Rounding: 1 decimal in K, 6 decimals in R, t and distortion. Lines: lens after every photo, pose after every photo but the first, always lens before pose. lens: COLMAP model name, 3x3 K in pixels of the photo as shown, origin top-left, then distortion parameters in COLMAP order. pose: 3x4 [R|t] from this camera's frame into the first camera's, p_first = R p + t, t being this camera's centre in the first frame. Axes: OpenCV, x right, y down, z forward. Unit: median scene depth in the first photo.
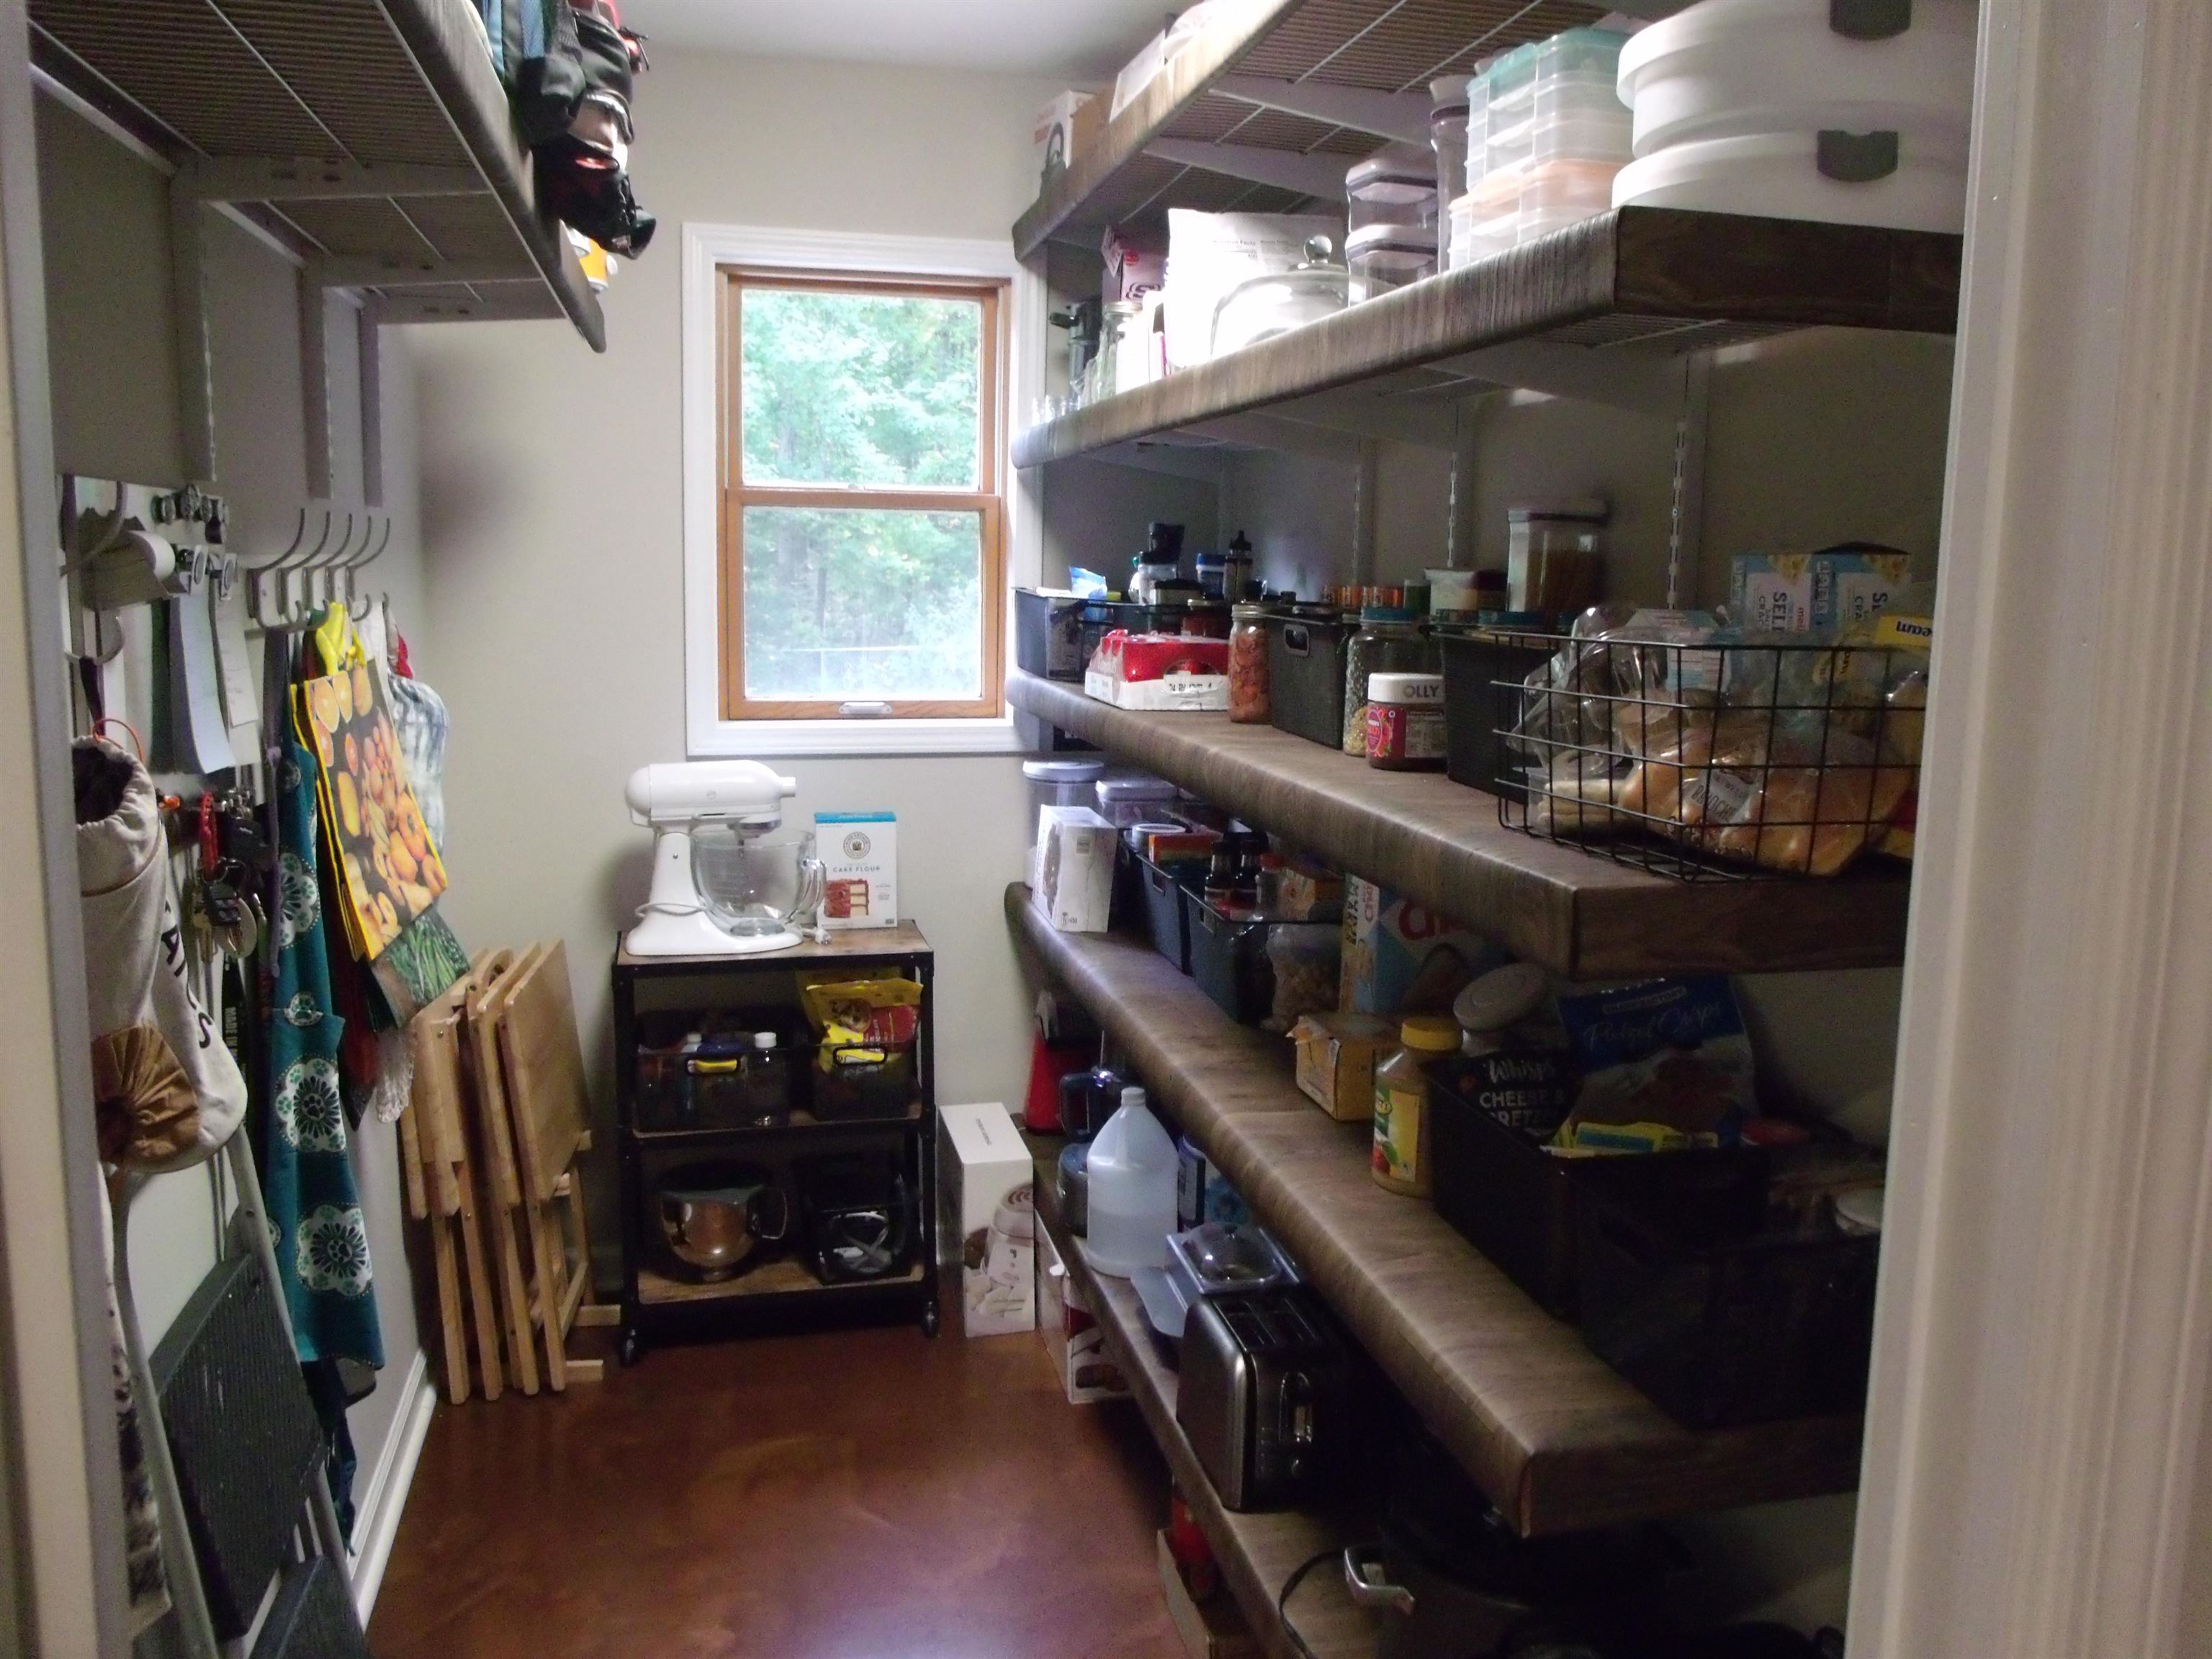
lens RADIAL K [[1762.8, 0, 1107.7], [0, 1762.8, 827.9], [0, 0, 1]] dist [-0.044857, 0.008860]
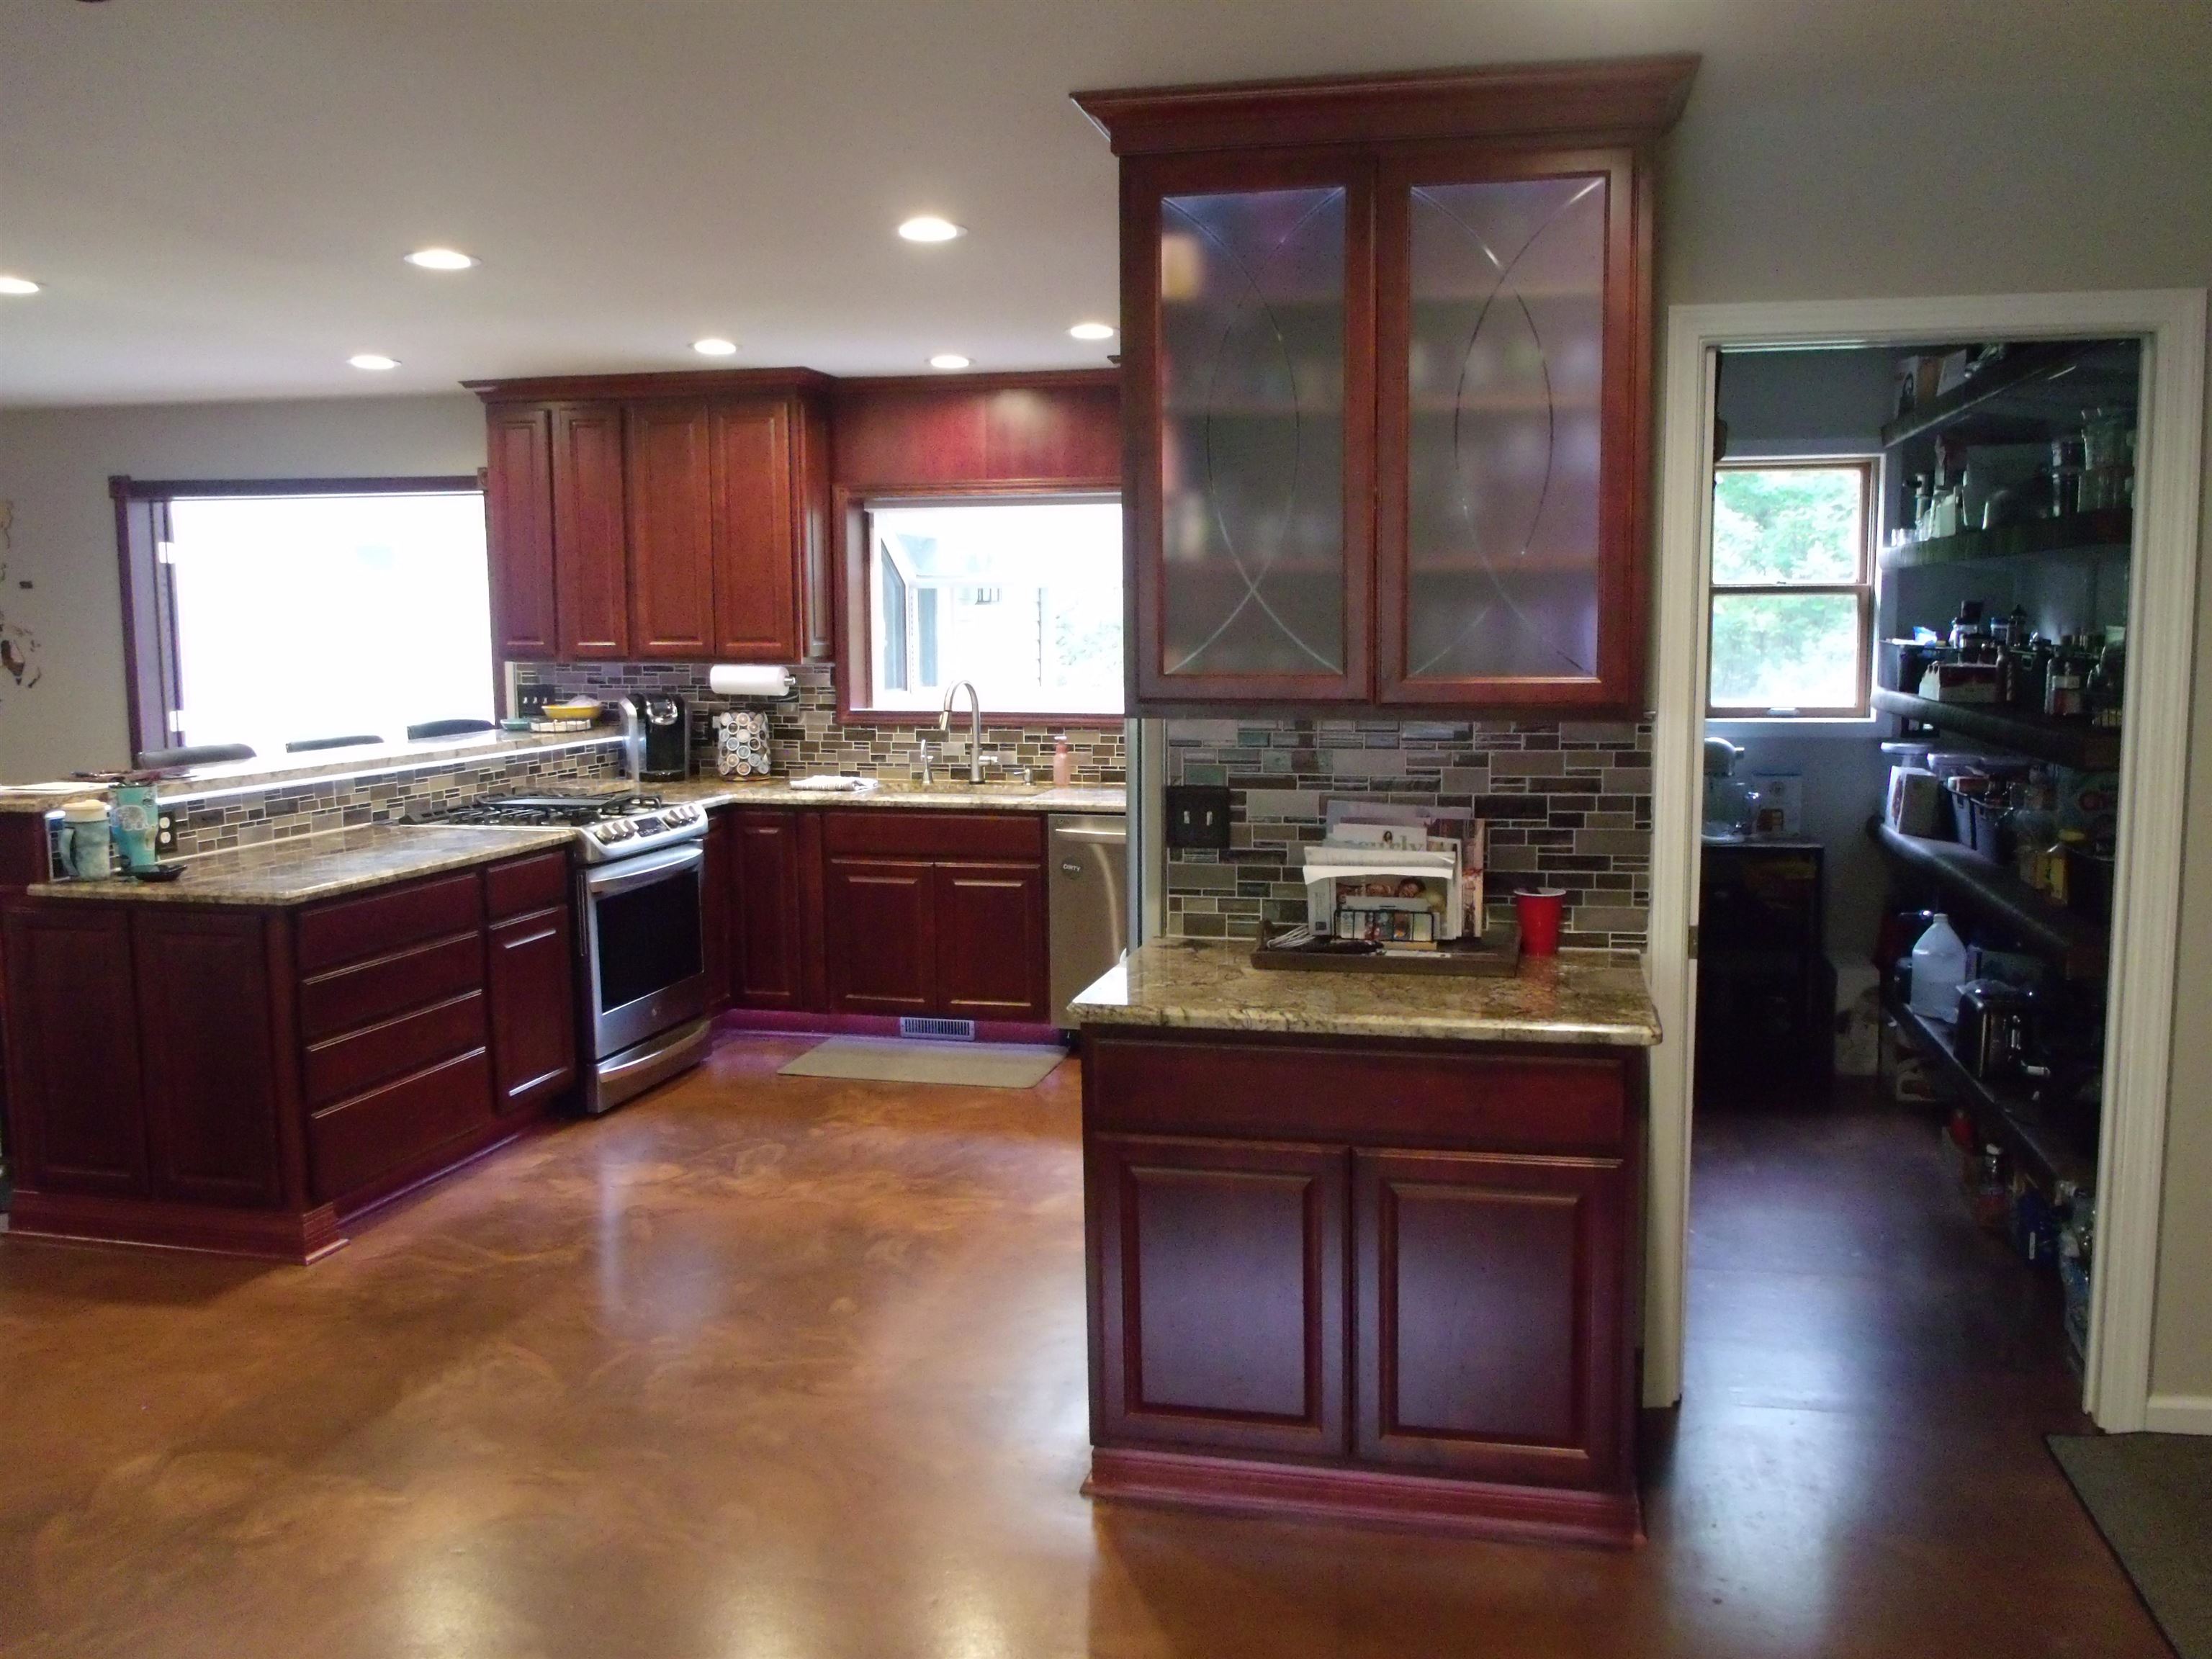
lens RADIAL K [[1762.8, 0, 1113.2], [0, 1762.8, 811.4], [0, 0, 1]] dist [-0.044857, 0.008860]
pose [[0.893957, 0.024564, -0.447480, 0.047789], [-0.044025, 0.998481, -0.033140, 0.123124], [0.445986, 0.049326, 0.893680, -0.867063]]
